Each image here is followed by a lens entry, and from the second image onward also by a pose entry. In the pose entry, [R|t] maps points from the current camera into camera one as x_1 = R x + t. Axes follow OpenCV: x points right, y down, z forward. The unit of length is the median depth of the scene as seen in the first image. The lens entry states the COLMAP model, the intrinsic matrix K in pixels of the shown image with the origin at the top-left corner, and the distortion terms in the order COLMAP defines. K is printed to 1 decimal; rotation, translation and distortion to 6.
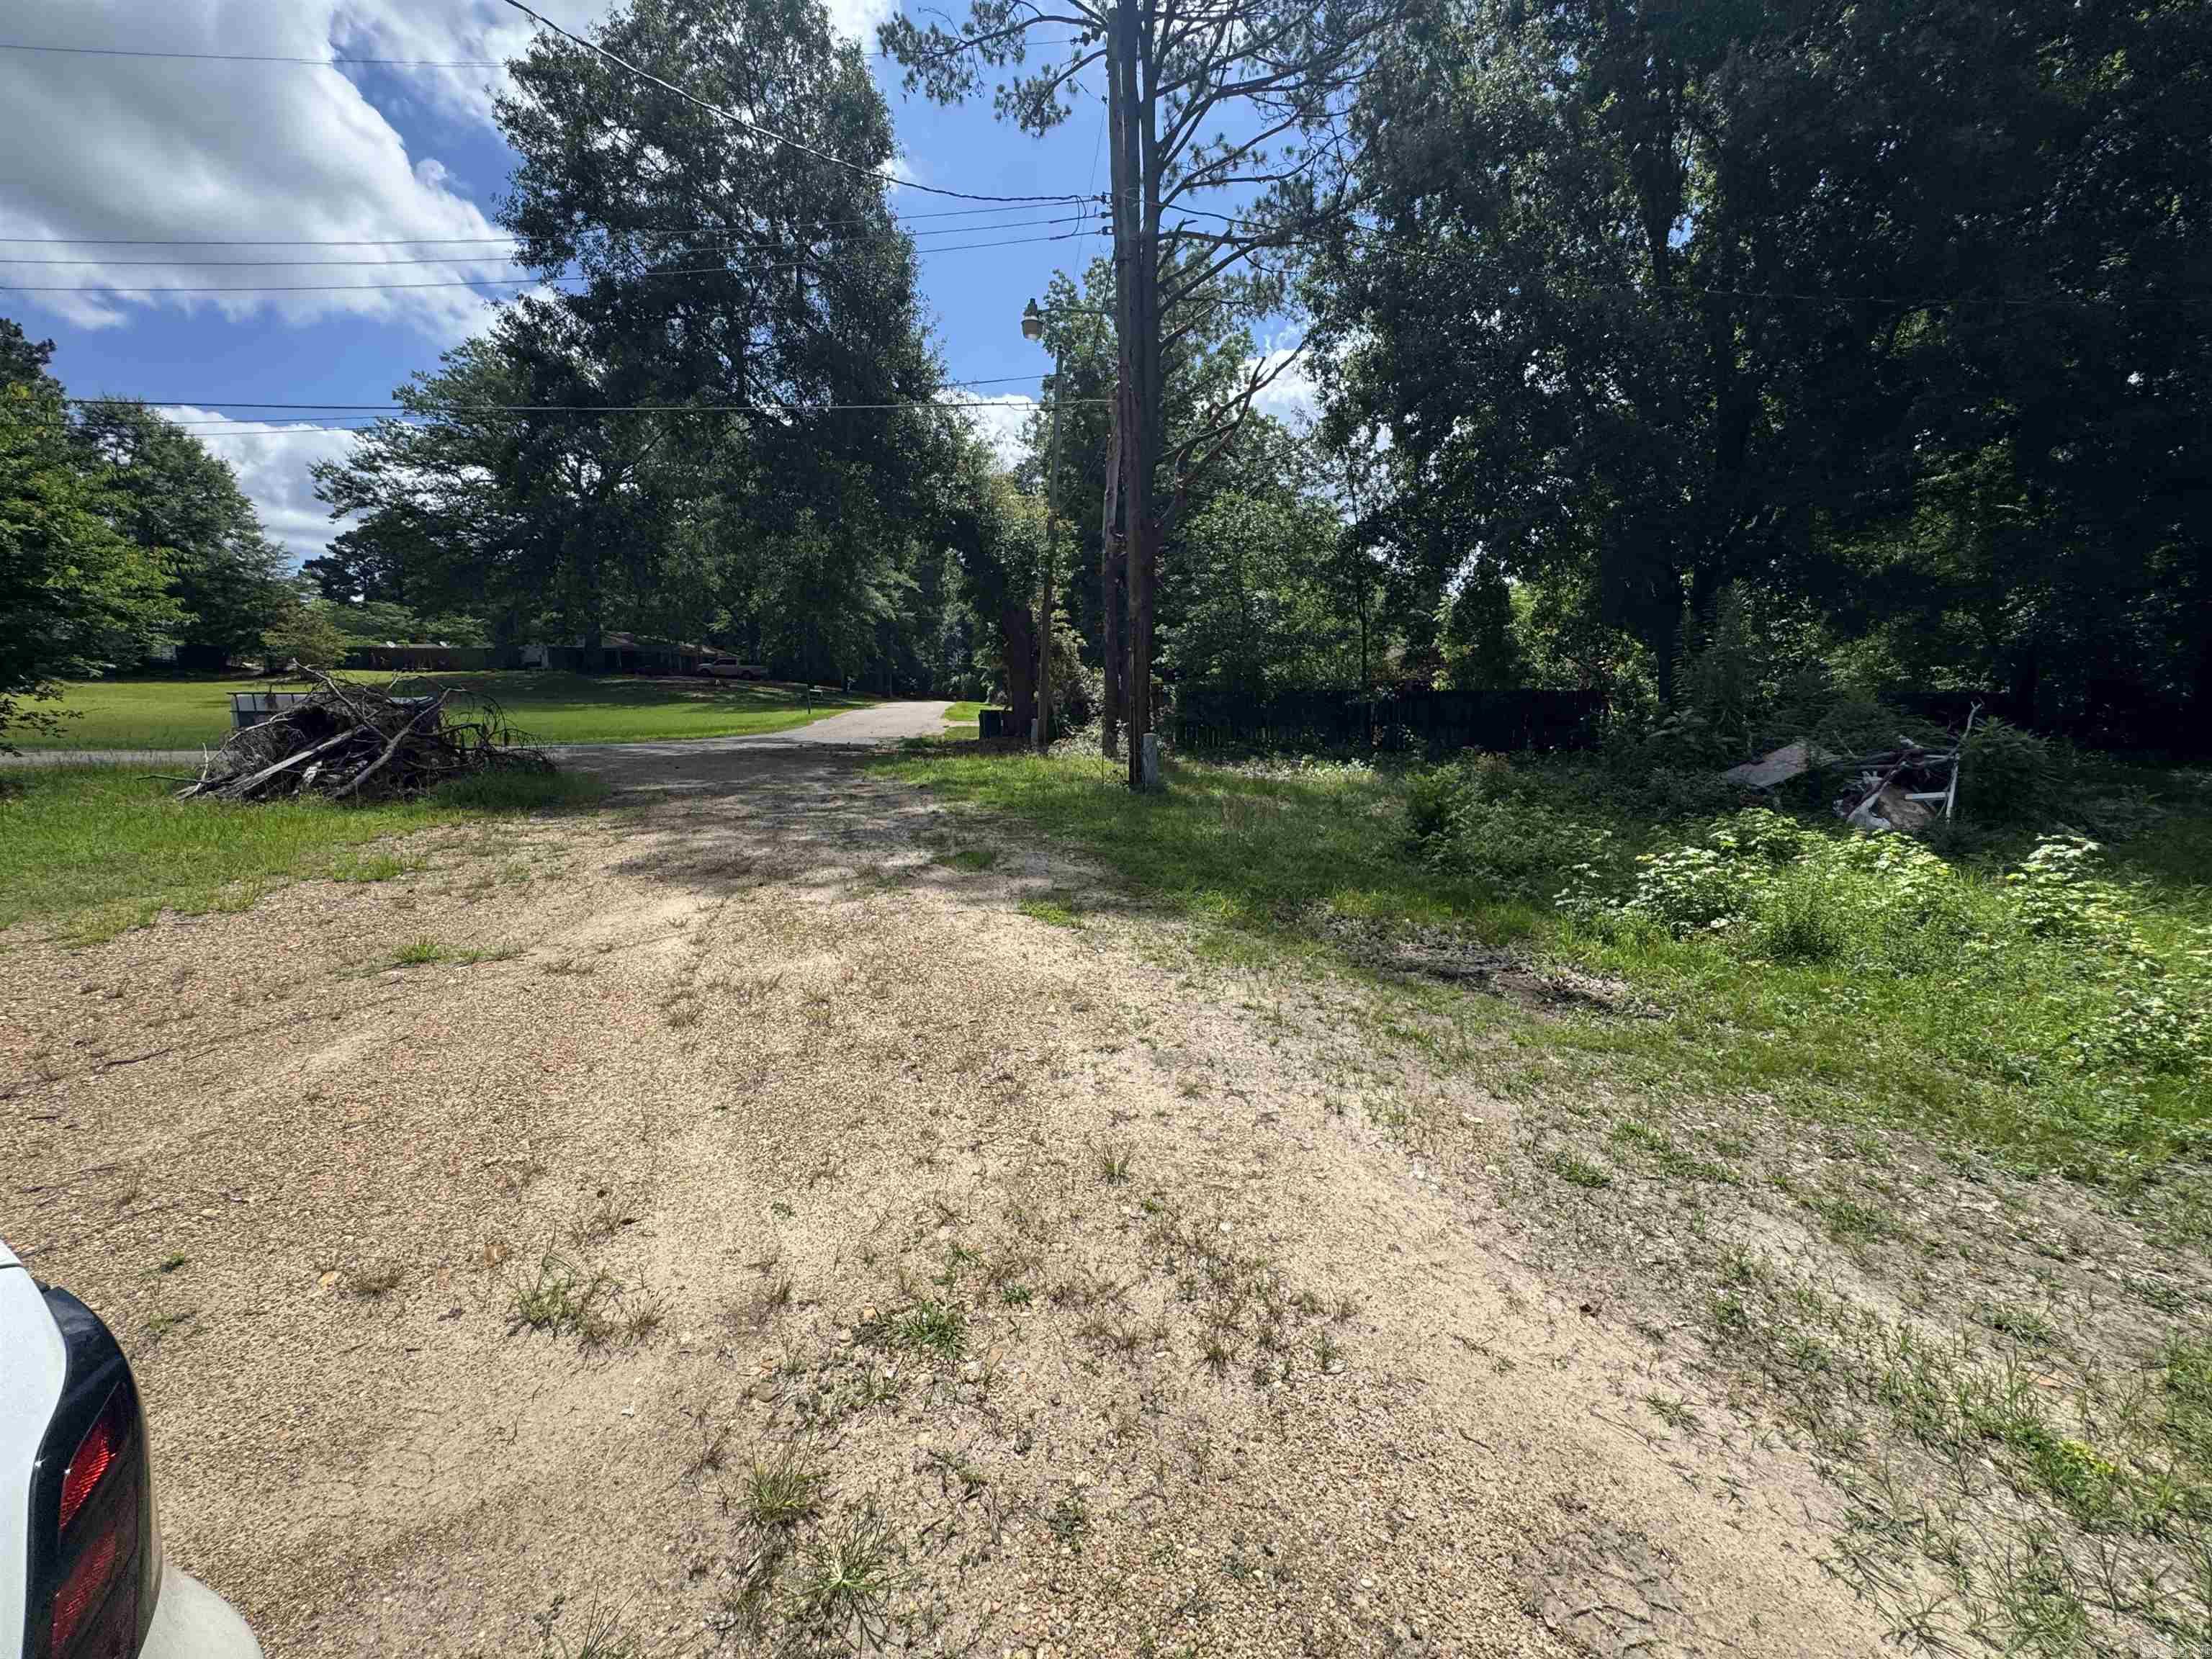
lens RADIAL K [[882.3, 0, 1099.8], [0, 882.3, 827.4], [0, 0, 1]] dist [-0.005809, 0.000846]
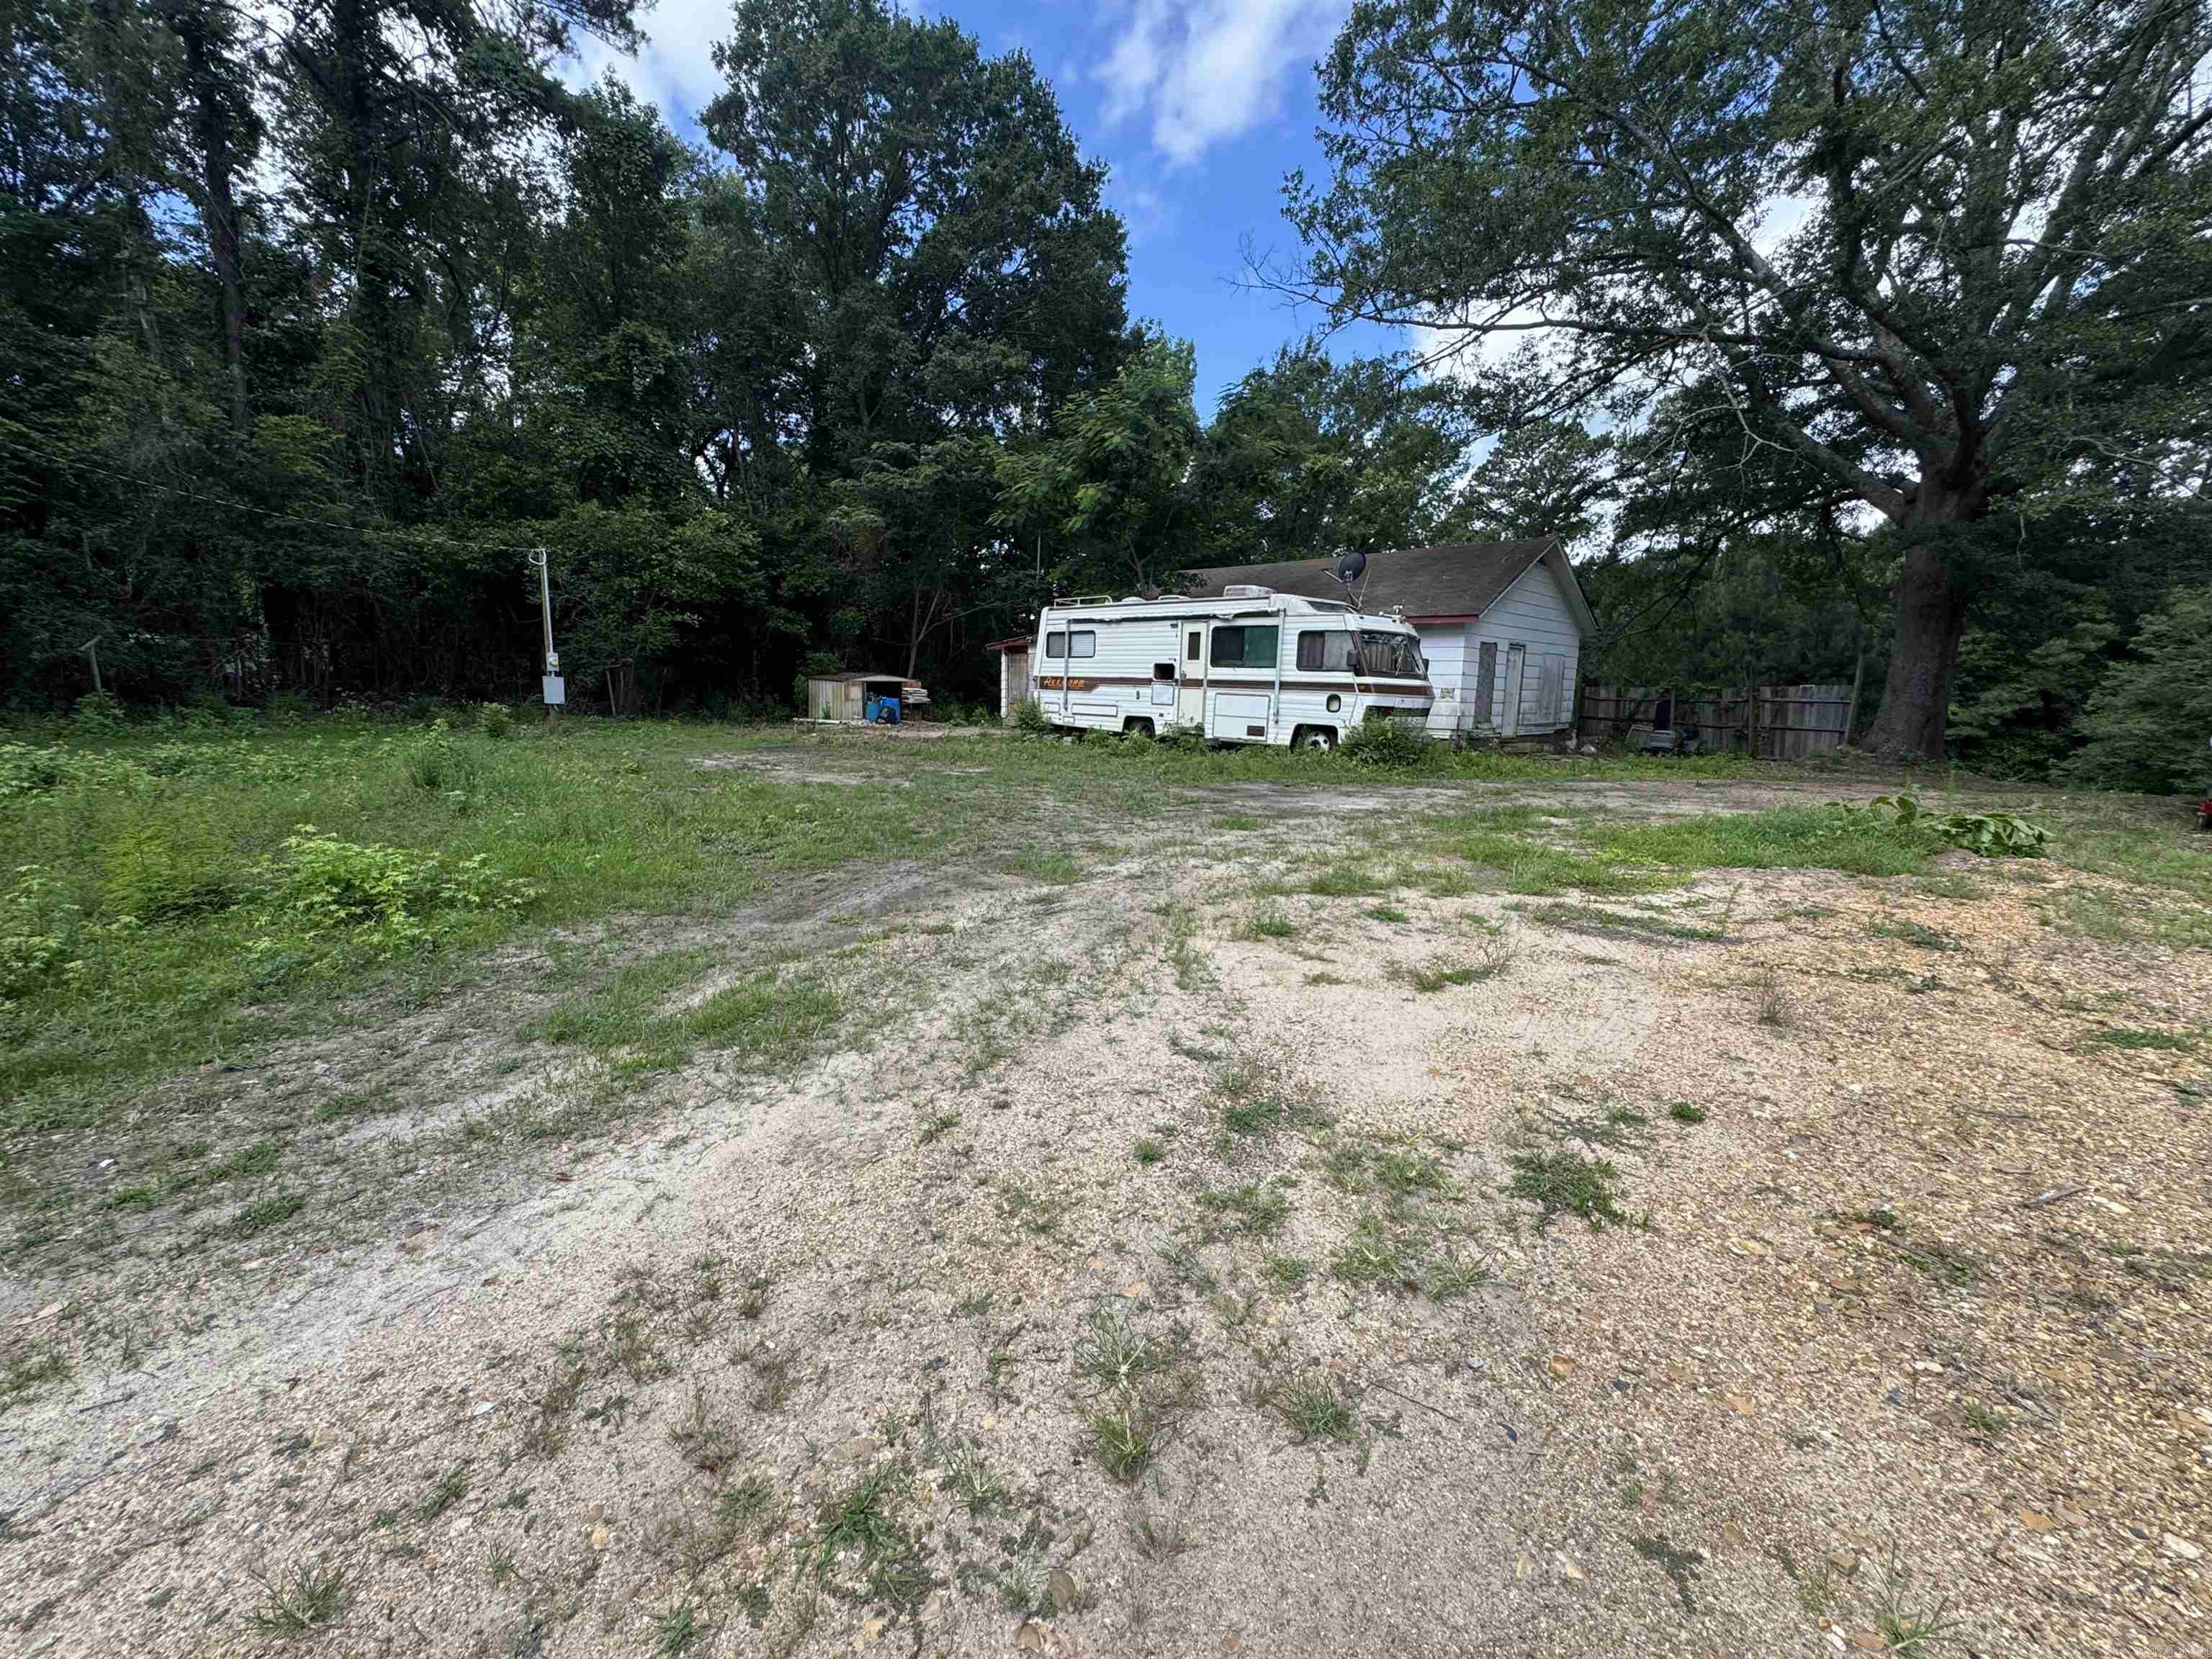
lens RADIAL K [[882.3, 0, 1100.8], [0, 882.3, 832.6], [0, 0, 1]] dist [-0.005809, 0.000846]
pose [[-0.678629, -0.143700, 0.720286, -0.273469], [0.078981, 0.960710, 0.266079, -0.060925], [-0.730222, 0.237458, -0.640617, 0.417702]]
